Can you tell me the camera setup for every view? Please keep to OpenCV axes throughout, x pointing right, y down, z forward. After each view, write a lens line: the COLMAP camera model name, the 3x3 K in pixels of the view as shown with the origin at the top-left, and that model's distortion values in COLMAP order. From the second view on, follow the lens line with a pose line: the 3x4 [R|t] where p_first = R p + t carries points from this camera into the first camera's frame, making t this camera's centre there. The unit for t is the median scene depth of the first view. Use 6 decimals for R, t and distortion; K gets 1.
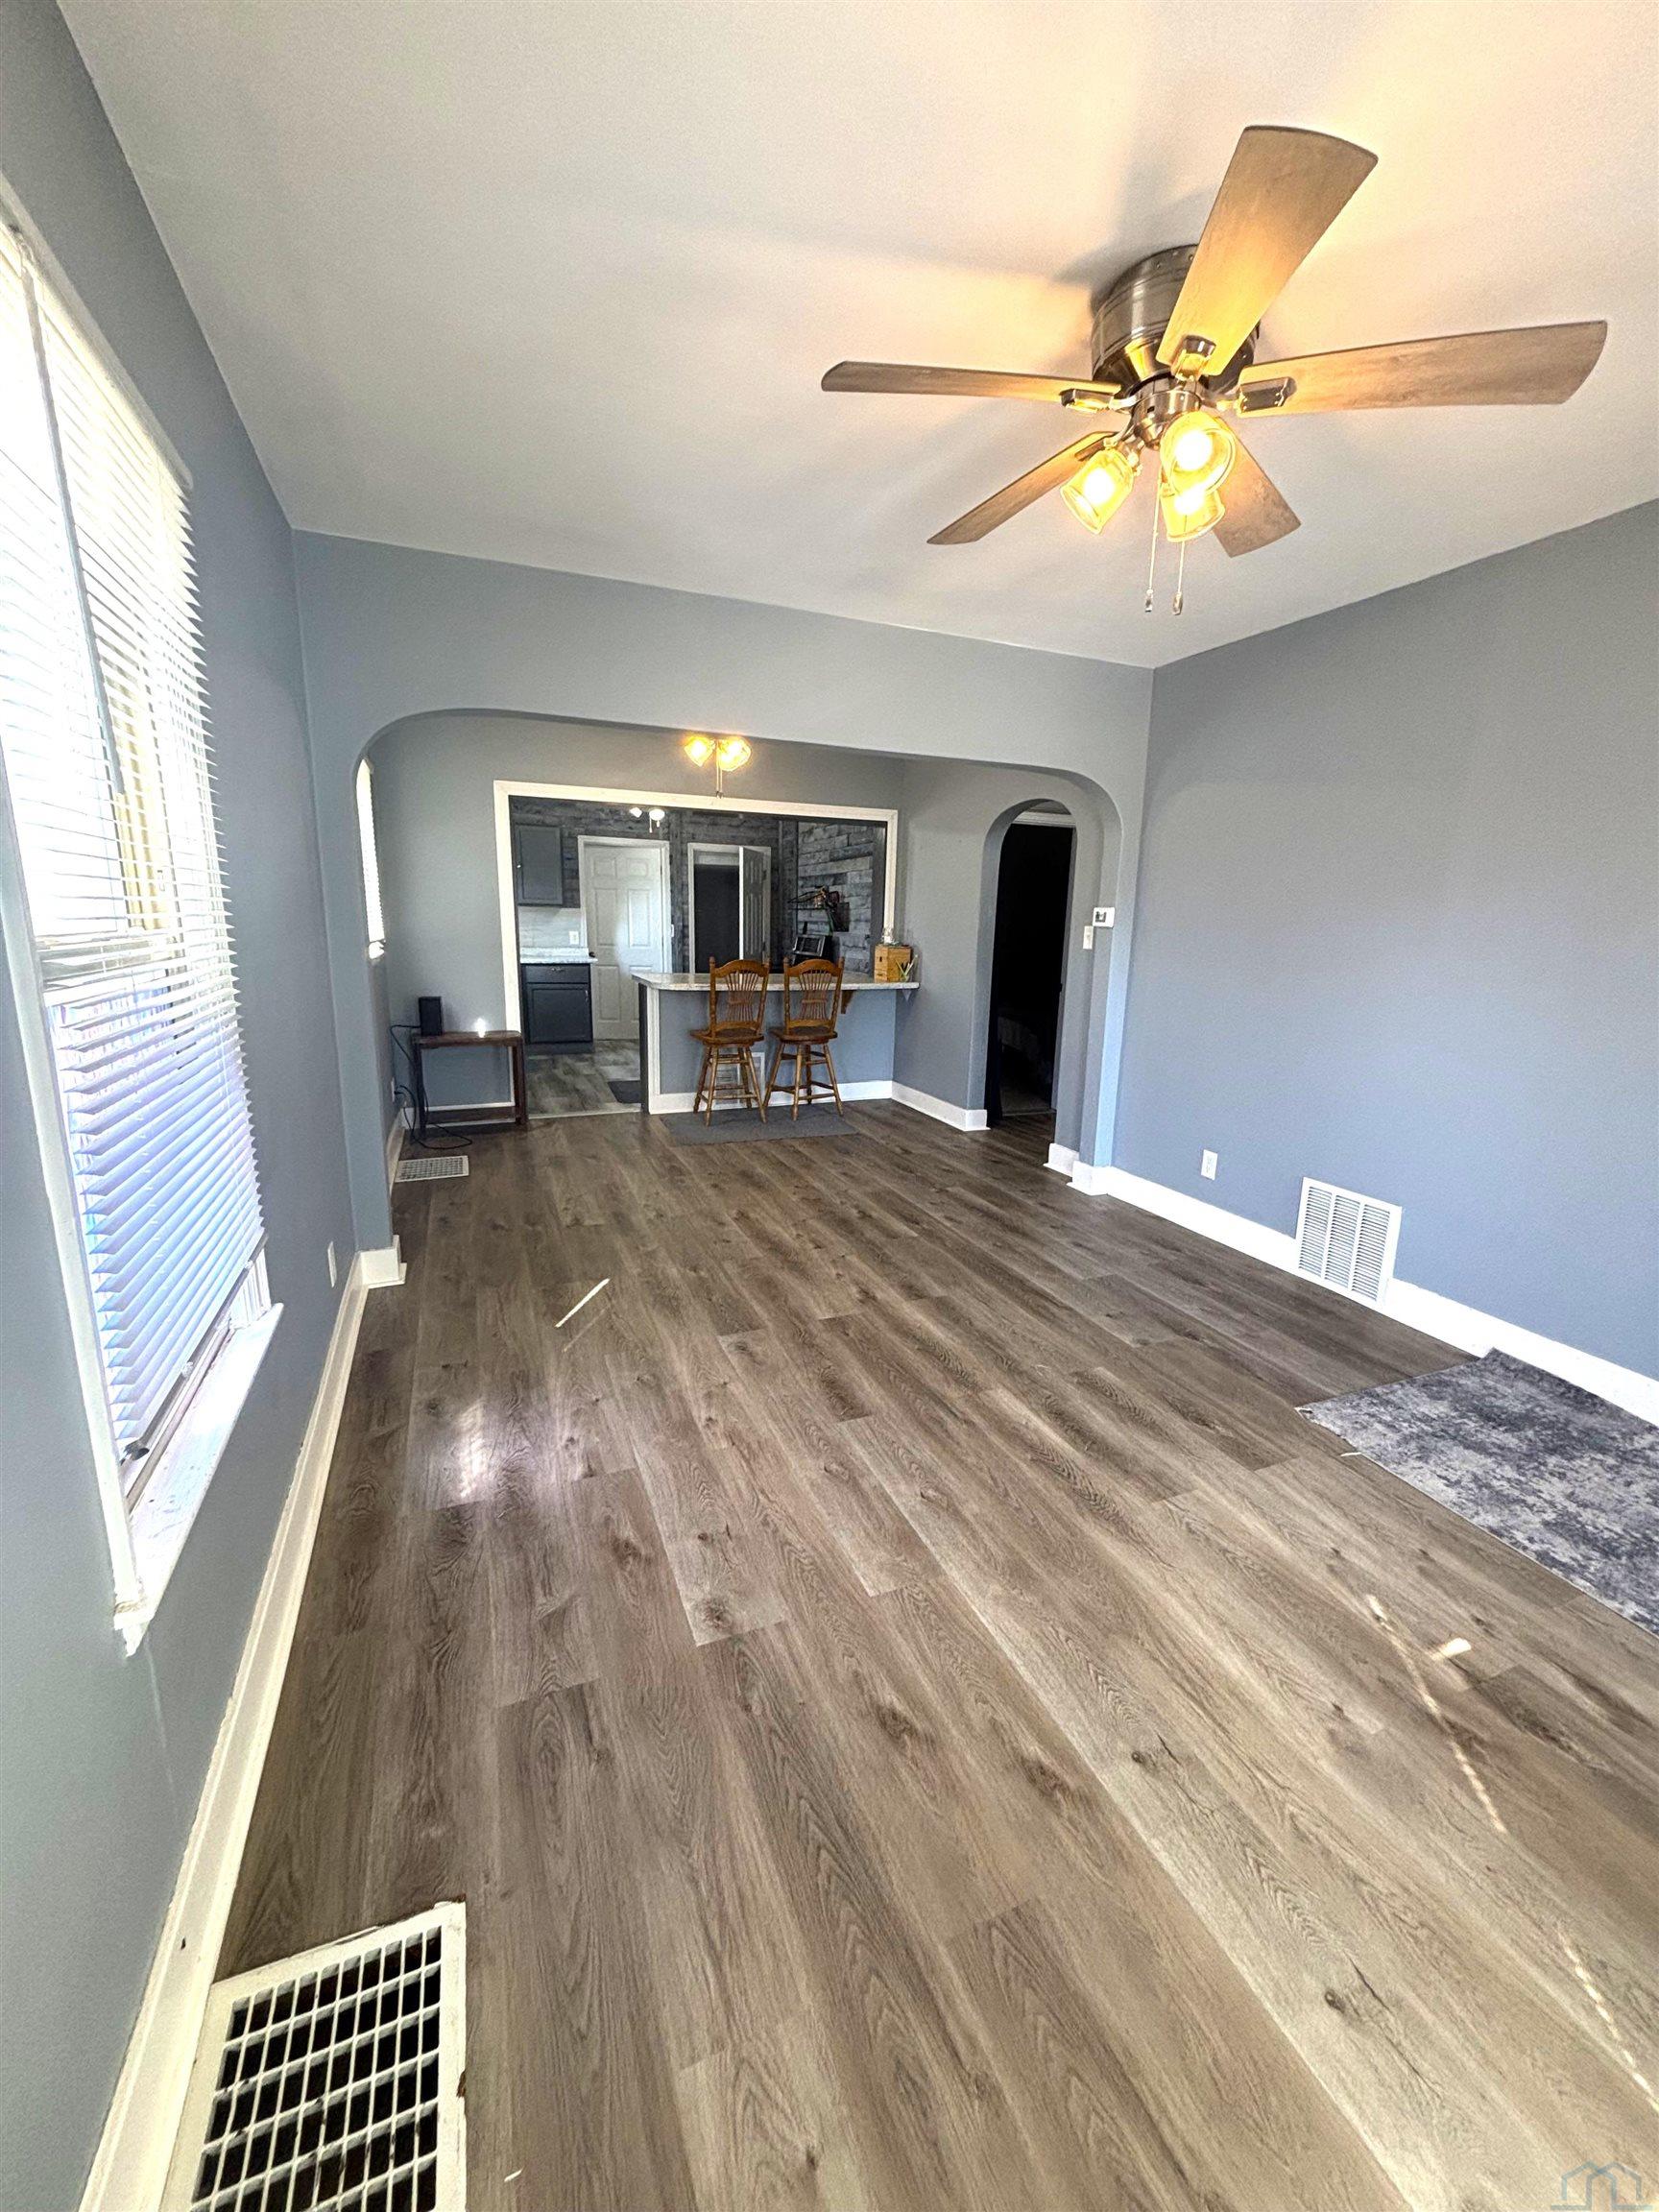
lens RADIAL K [[895.0, 0, 829.5], [0, 895.0, 1106.0], [0, 0, 1]] dist [0.003392, -0.000377]
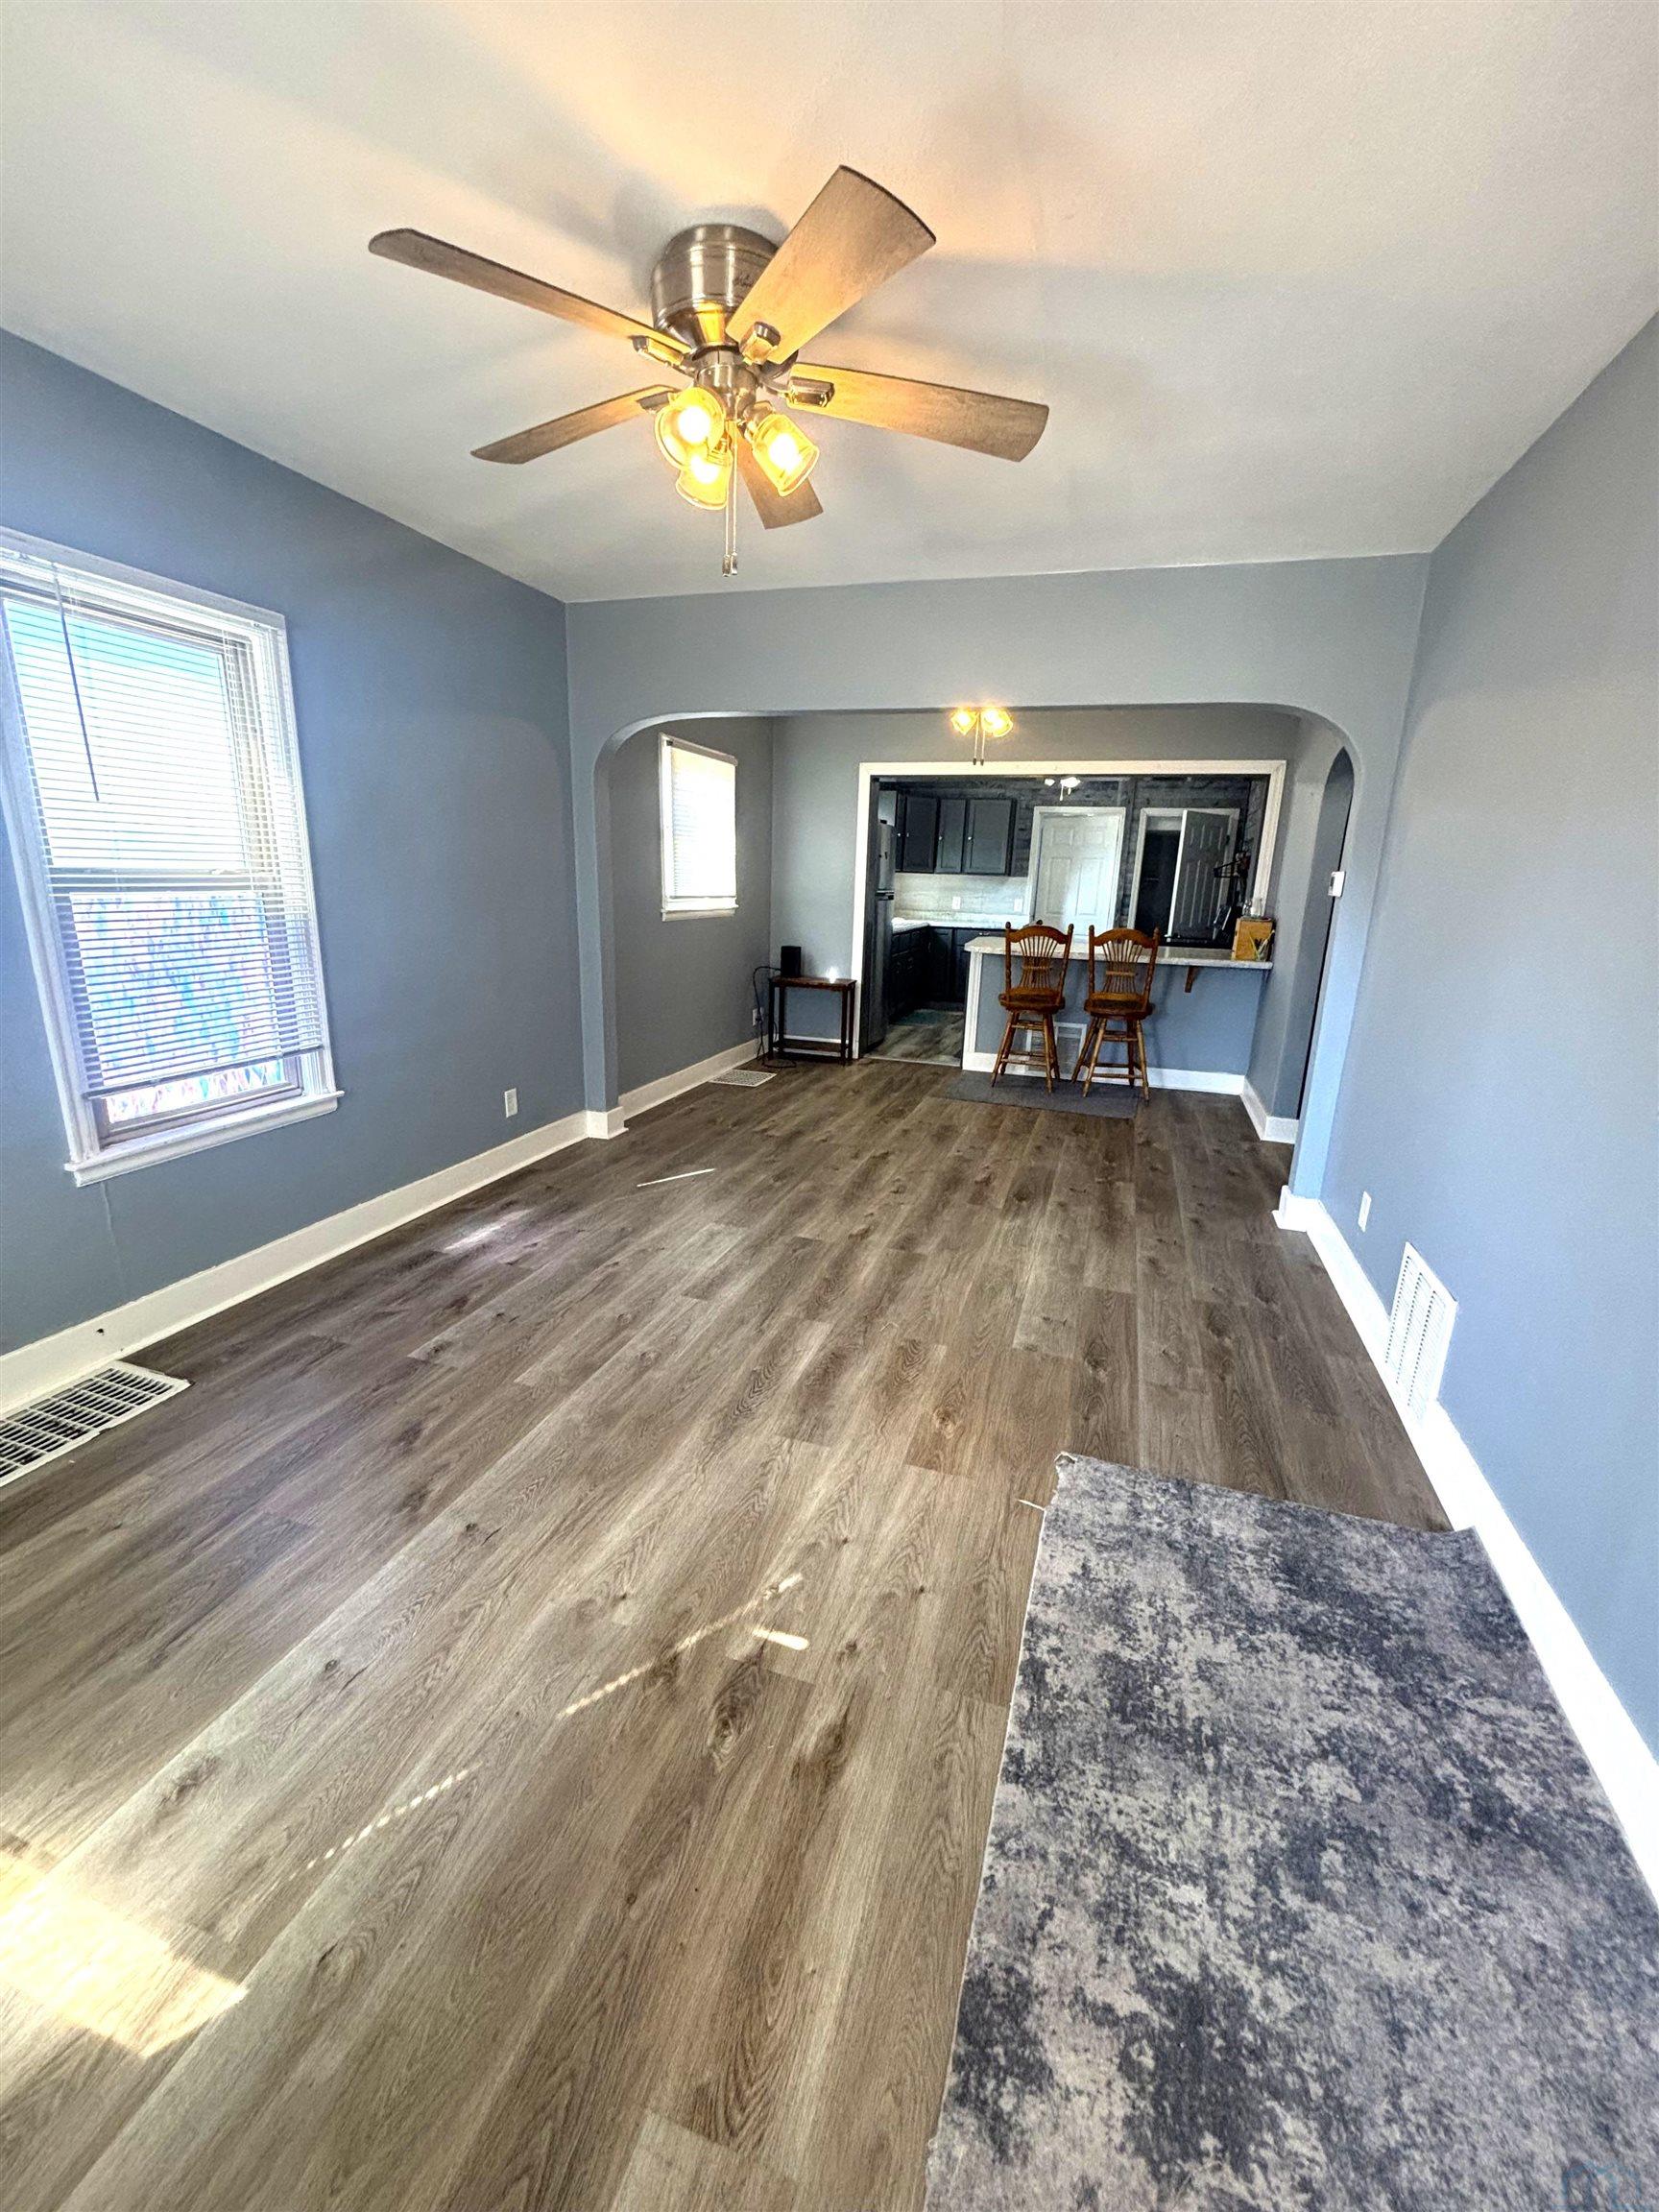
lens RADIAL K [[893.8, 0, 829.5], [0, 893.8, 1106.0], [0, 0, 1]] dist [0.026627, -0.024880]
pose [[0.754192, 0.167761, -0.634863, 0.677357], [-0.151340, 0.985194, 0.080549, -0.018305], [0.638977, 0.035330, 0.768414, 0.152465]]
